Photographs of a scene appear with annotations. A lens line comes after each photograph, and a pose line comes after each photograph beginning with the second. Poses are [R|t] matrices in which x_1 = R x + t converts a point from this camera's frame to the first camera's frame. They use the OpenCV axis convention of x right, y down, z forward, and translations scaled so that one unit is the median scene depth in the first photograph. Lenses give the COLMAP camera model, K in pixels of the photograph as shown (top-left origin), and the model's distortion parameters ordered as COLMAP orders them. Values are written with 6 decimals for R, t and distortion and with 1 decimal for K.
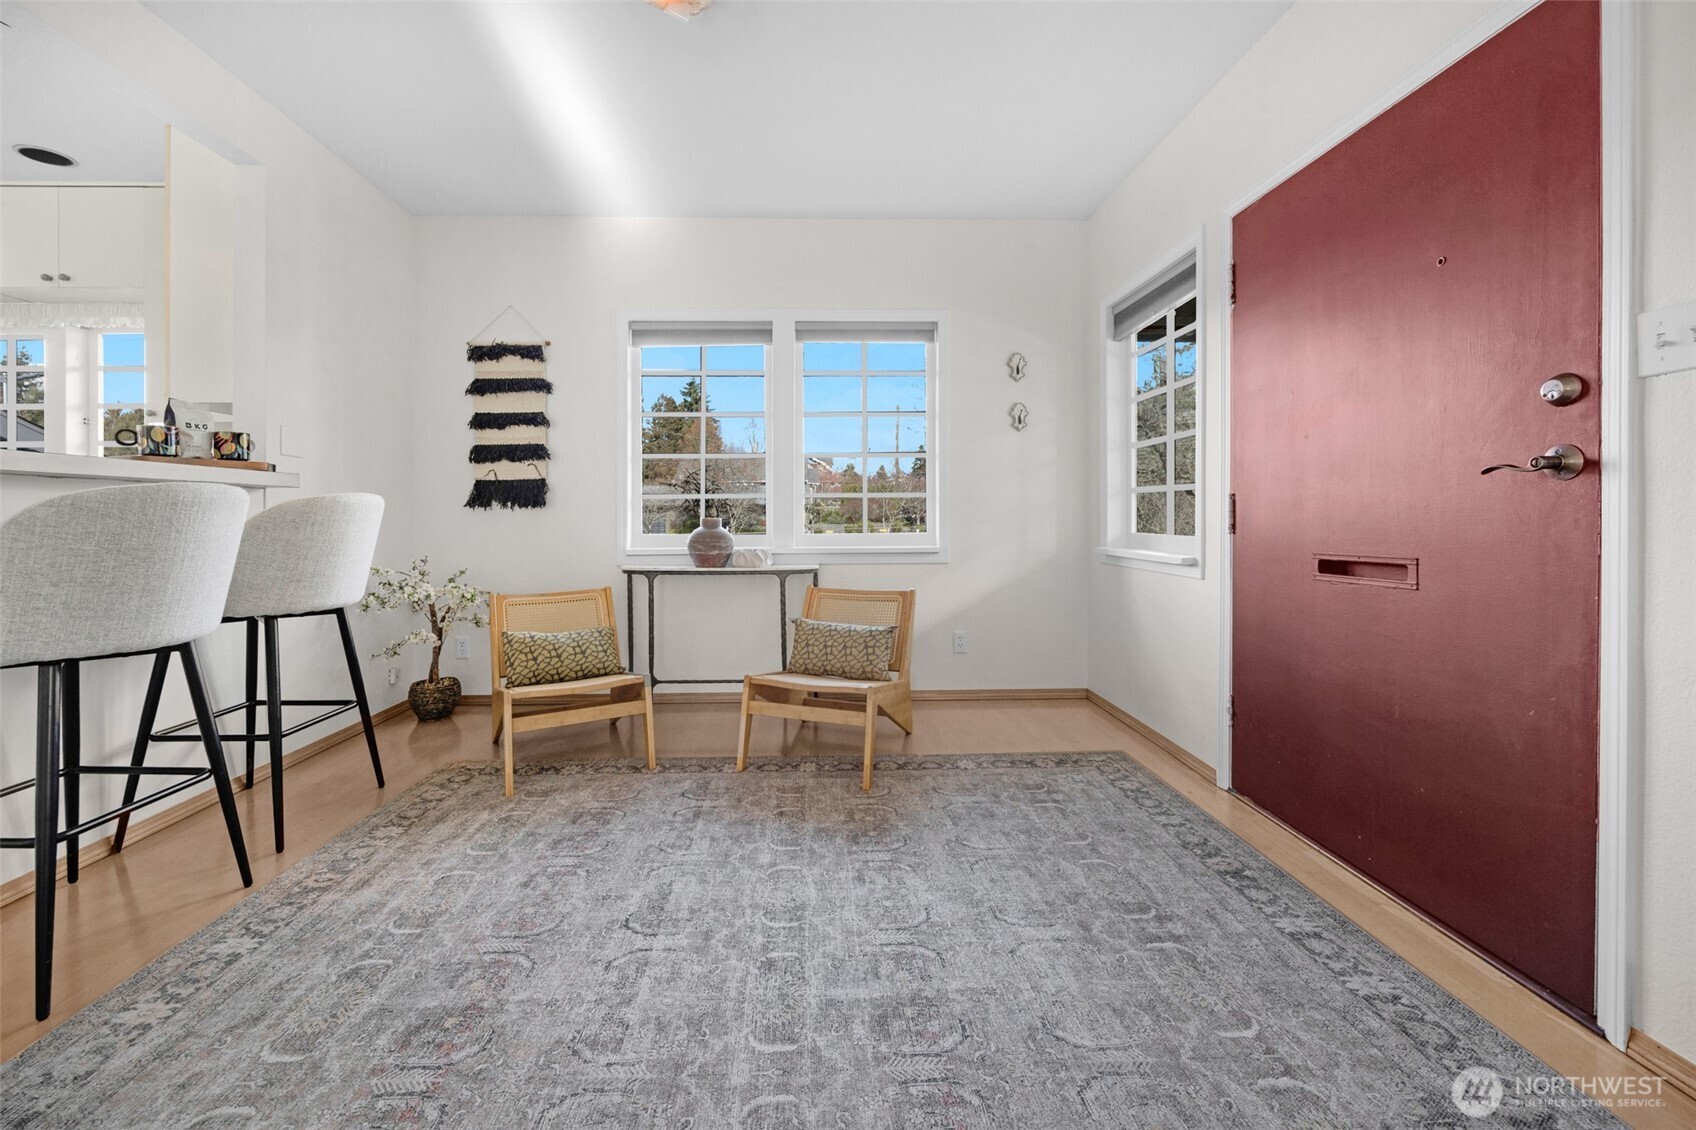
lens RADIAL K [[664.2, 0, 818.5], [0, 664.2, 523.1], [0, 0, 1]] dist [-0.005257, 0.000892]
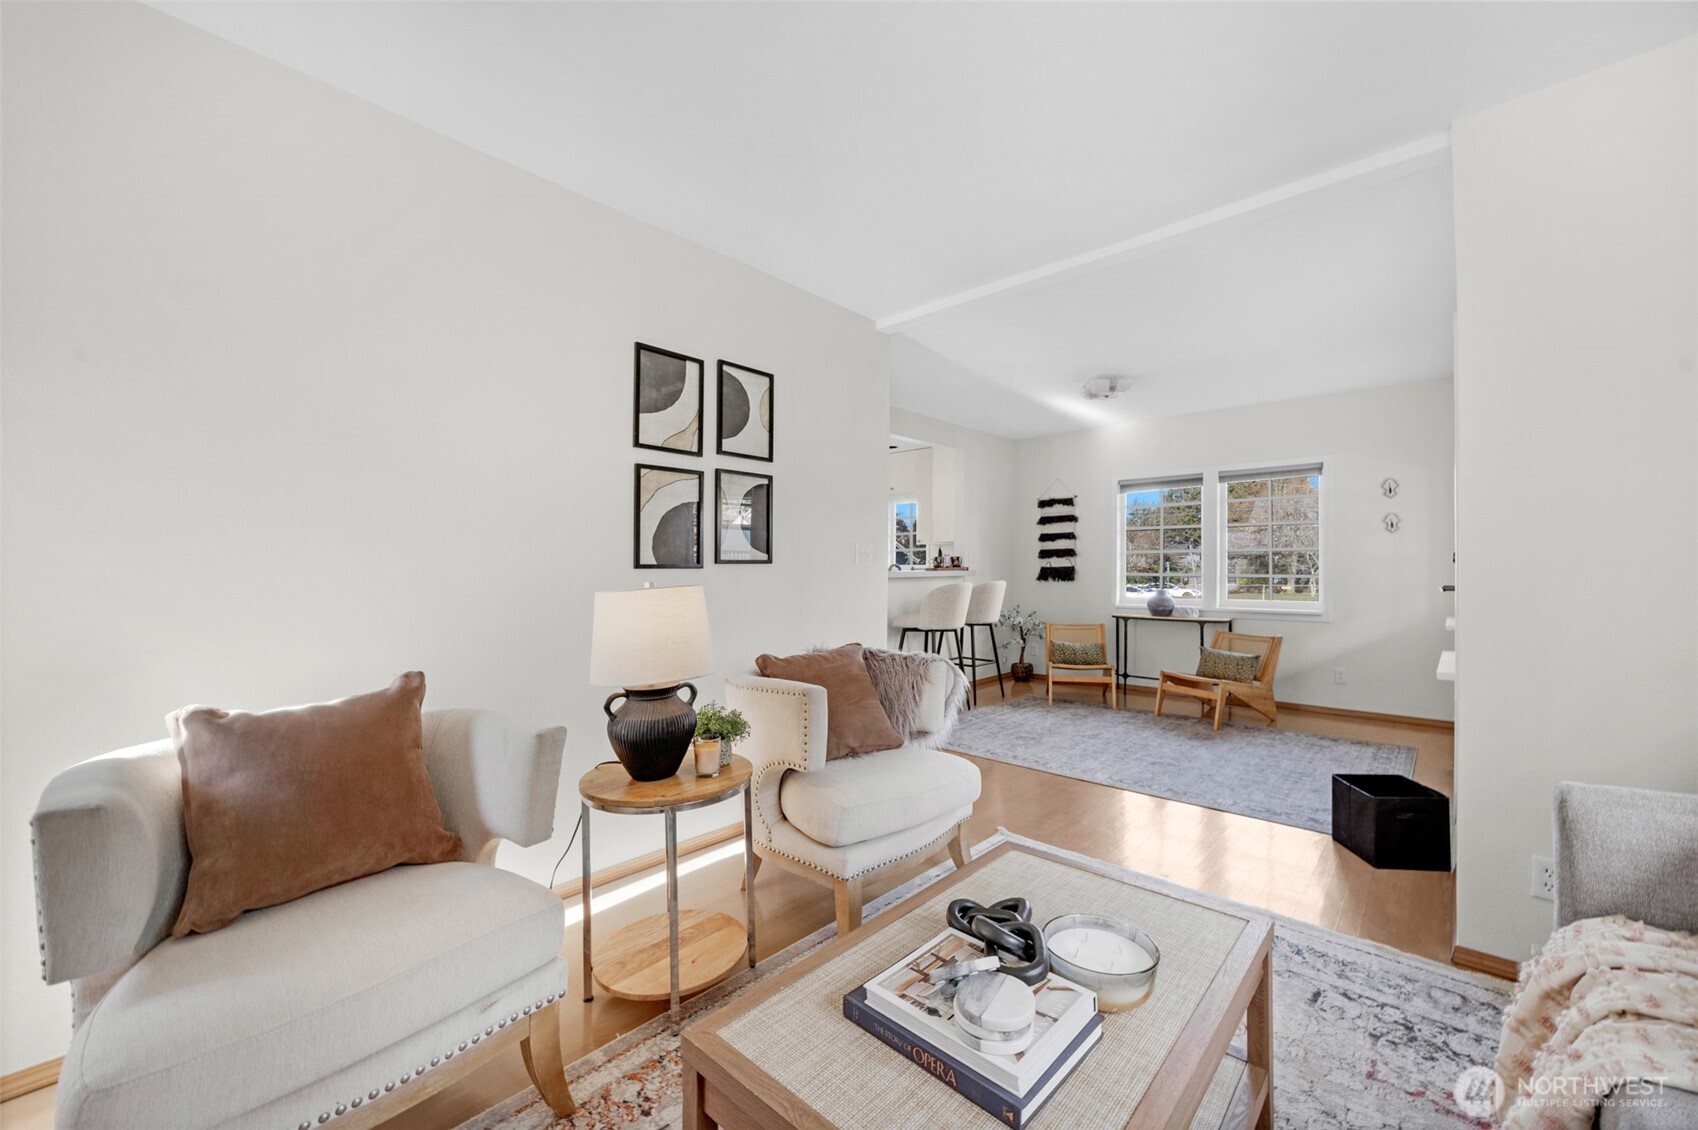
lens RADIAL K [[665.0, 0, 849.2], [0, 665.0, 575.0], [0, 0, 1]] dist [-0.005257, 0.000892]
pose [[0.716397, 0.010724, -0.697610, 0.531614], [-0.004349, 0.999931, 0.010905, -0.068216], [0.697679, -0.004778, 0.716394, -0.956000]]
